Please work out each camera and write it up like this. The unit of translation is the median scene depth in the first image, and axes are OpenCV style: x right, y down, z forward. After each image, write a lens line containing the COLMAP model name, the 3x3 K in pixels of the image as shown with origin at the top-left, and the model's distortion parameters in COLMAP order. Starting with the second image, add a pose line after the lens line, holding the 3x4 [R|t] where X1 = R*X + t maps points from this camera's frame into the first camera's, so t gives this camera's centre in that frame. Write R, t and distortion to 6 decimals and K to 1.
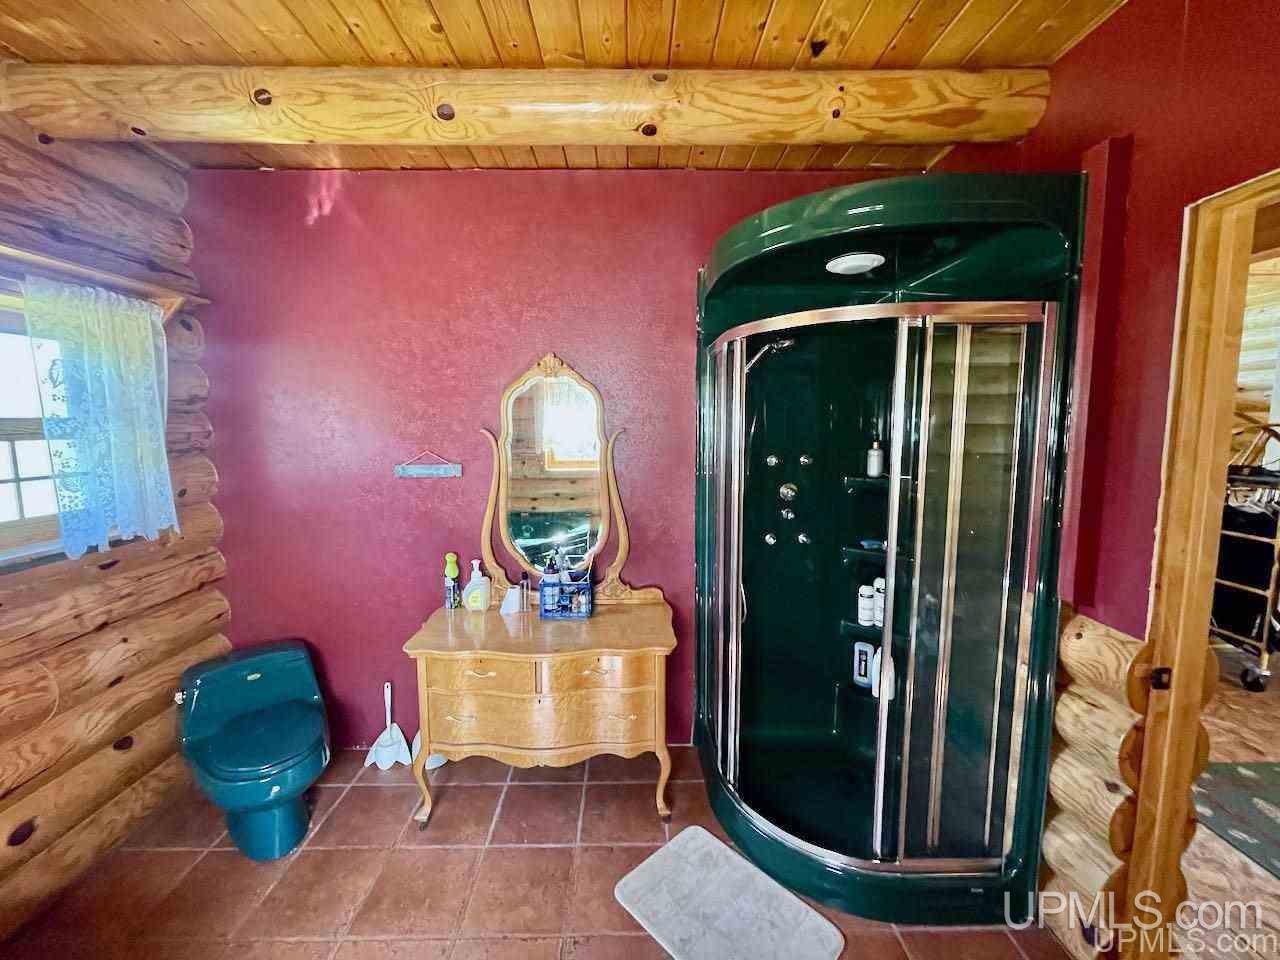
lens RADIAL K [[518.4, 0, 635.6], [0, 518.4, 475.7], [0, 0, 1]] dist [-0.001240, -0.000333]
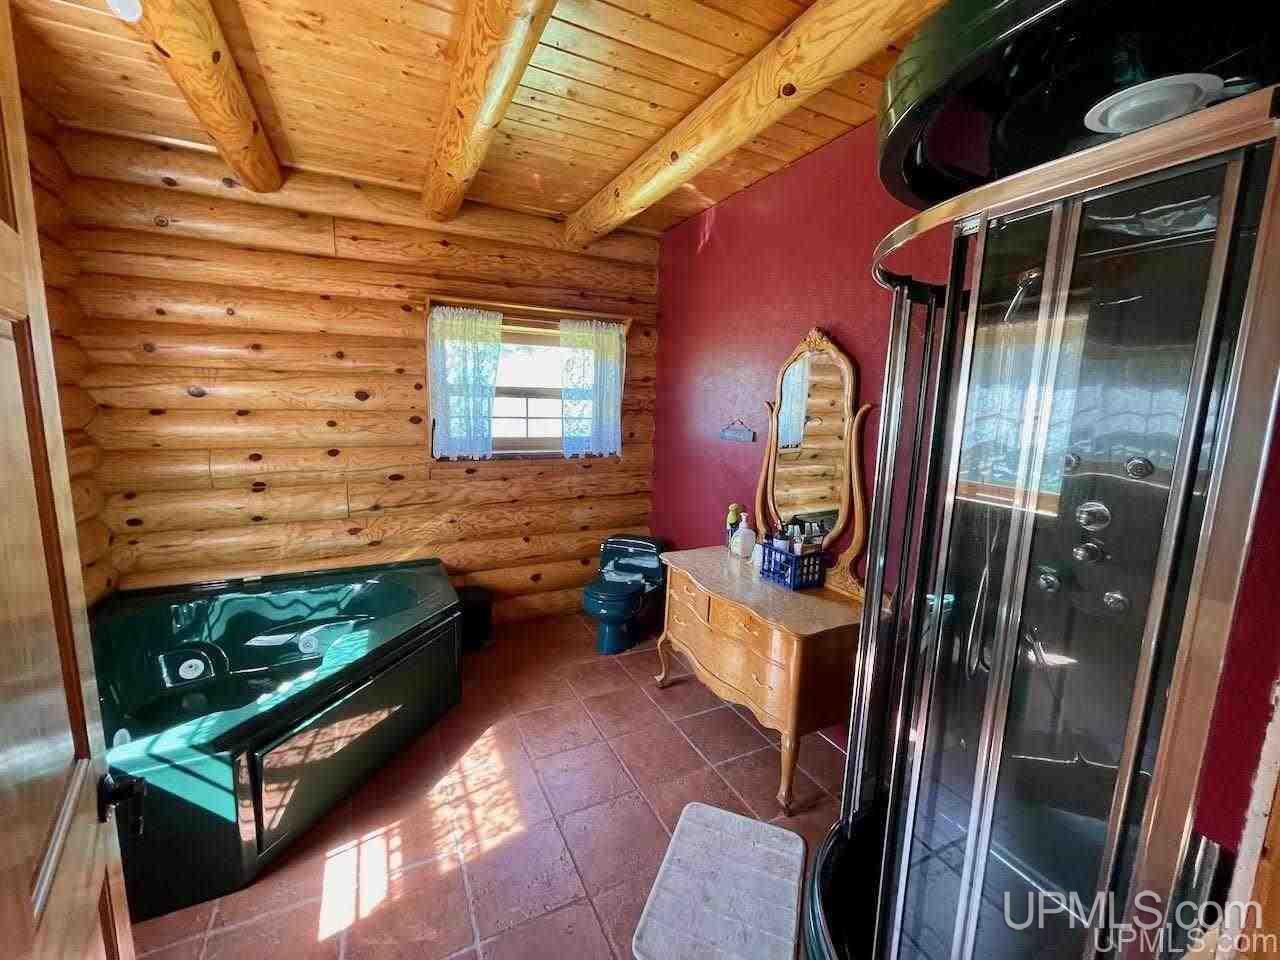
lens RADIAL K [[518.4, 0, 635.6], [0, 518.4, 475.7], [0, 0, 1]] dist [-0.001240, -0.000333]
pose [[0.432989, 0.149163, -0.888972, 0.710510], [-0.122357, 0.986811, 0.105984, -0.017564], [0.893056, 0.062882, 0.445530, 0.290047]]
